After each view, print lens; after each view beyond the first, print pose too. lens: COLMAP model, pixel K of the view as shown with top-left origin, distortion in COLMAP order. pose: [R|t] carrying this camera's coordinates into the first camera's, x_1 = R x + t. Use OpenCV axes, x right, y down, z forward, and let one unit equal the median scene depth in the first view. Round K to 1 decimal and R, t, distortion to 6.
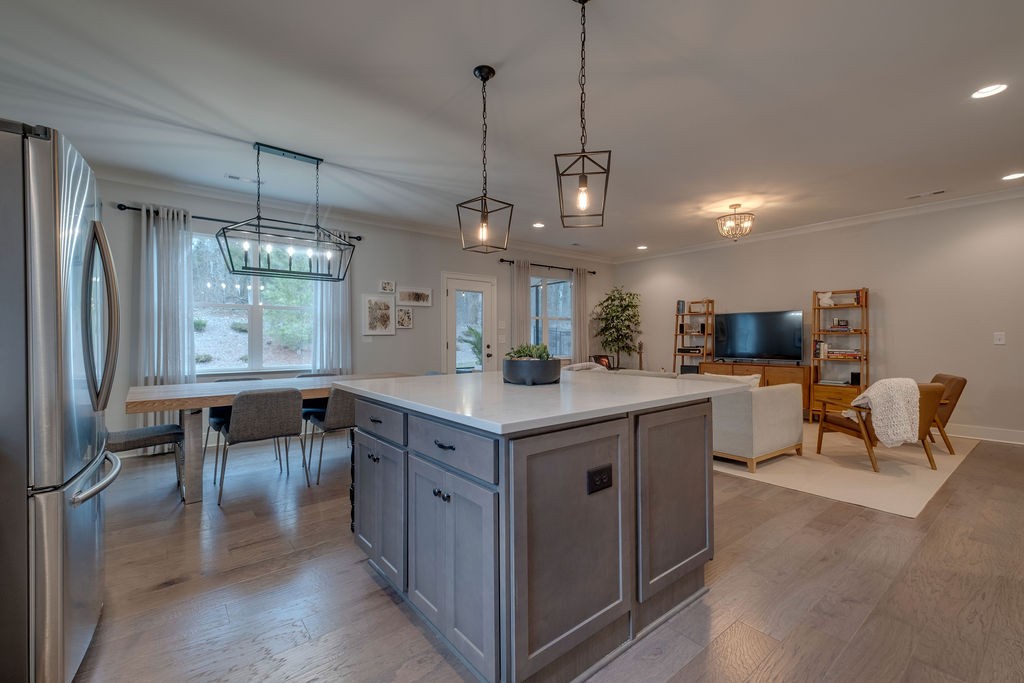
lens RADIAL K [[442.0, 0, 514.8], [0, 442.0, 337.3], [0, 0, 1]] dist [-0.000432, -0.000676]
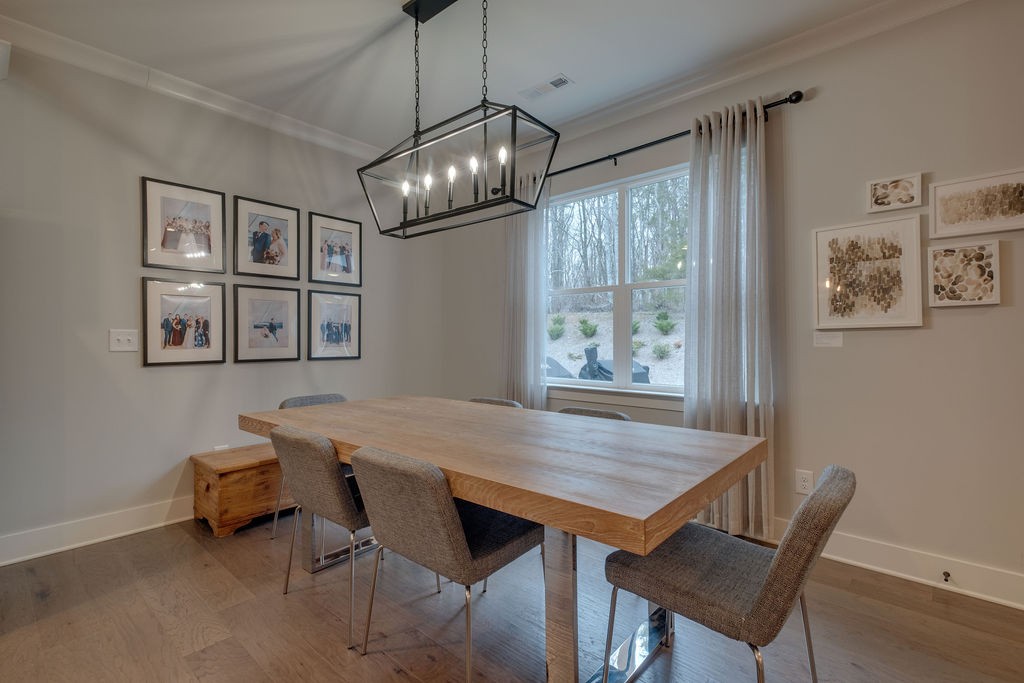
lens RADIAL K [[460.3, 0, 512.0], [0, 460.3, 341.5], [0, 0, 1]] dist [0.011032, -0.000032]
pose [[0.163469, 0.009607, -0.986502, 0.045261], [0.005233, 0.999930, 0.010605, 0.000652], [0.986535, -0.006896, 0.163407, 0.813302]]
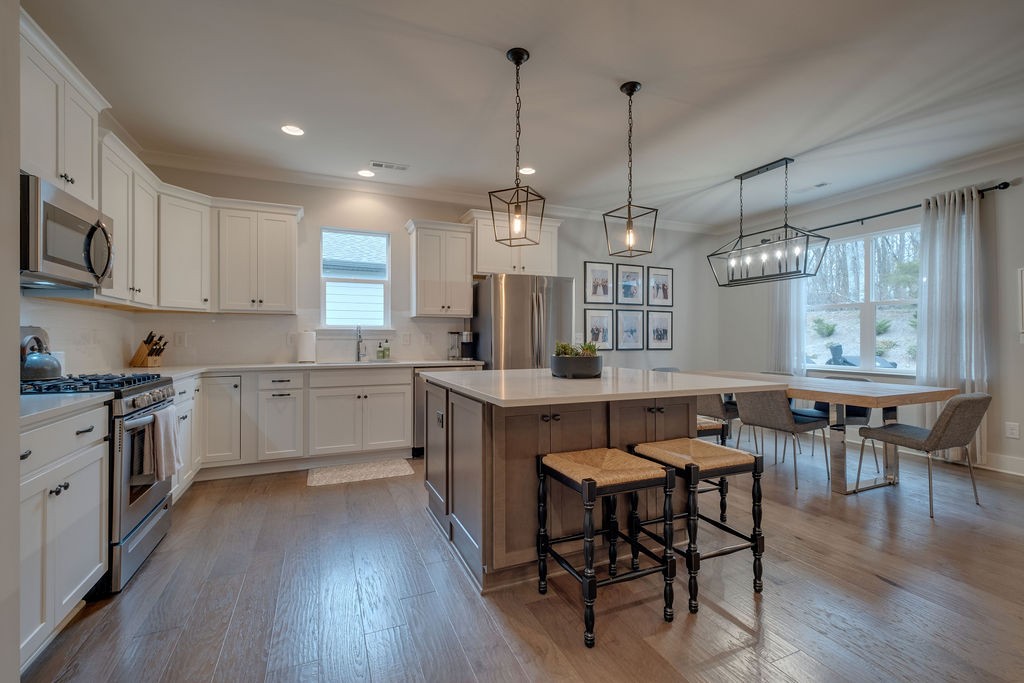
lens RADIAL K [[442.0, 0, 514.8], [0, 442.0, 337.3], [0, 0, 1]] dist [-0.000432, -0.000676]
pose [[-0.270783, 0.001829, -0.962639, 0.586239], [0.004561, 0.999989, 0.000617, -0.001900], [0.962630, -0.004224, -0.270789, 0.584190]]
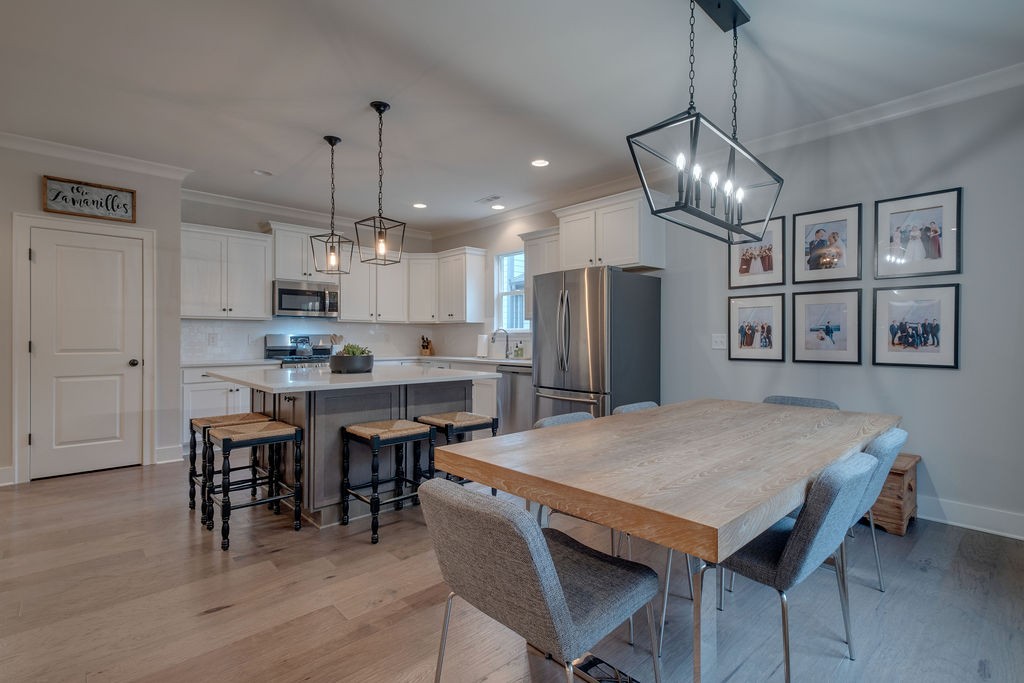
lens RADIAL K [[480.6, 0, 513.6], [0, 480.6, 337.6], [0, 0, 1]] dist [-0.000969, -0.000564]
pose [[-0.997575, 0.001105, -0.069585, -0.172748], [0.001340, 0.999994, -0.003327, -0.002199], [0.069581, -0.003413, -0.997570, 1.283685]]
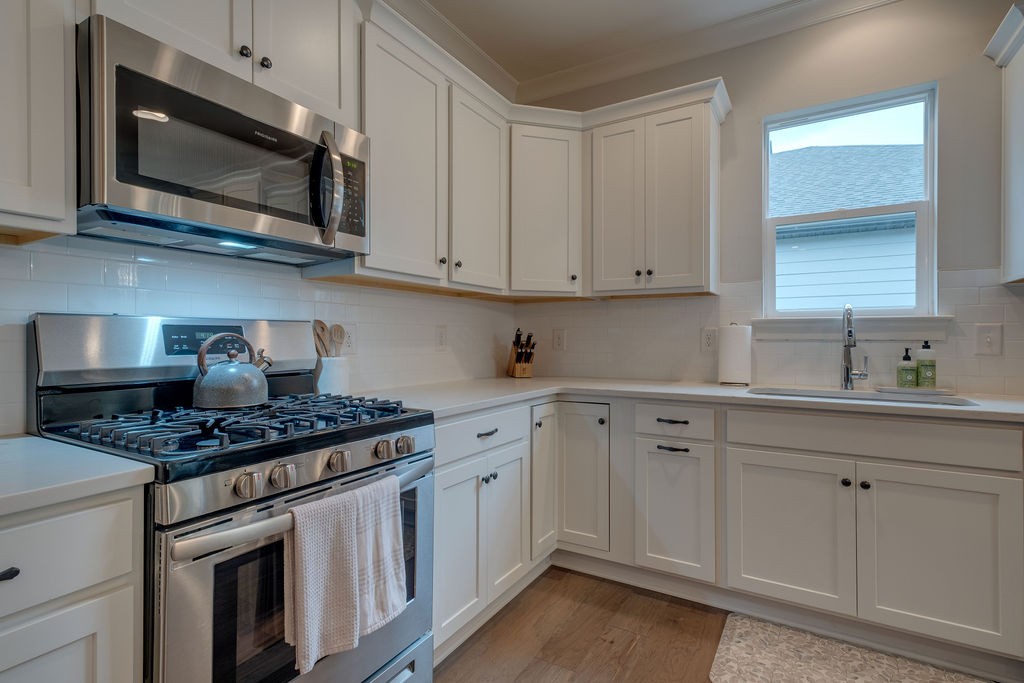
lens RADIAL K [[502.6, 0, 517.3], [0, 502.6, 335.9], [0, 0, 1]] dist [0.012856, -0.000114]
pose [[-0.937828, 0.001692, -0.347095, 0.228964], [0.004392, 0.999966, -0.006991, -0.000620], [0.347072, -0.008081, -0.937804, 0.348869]]
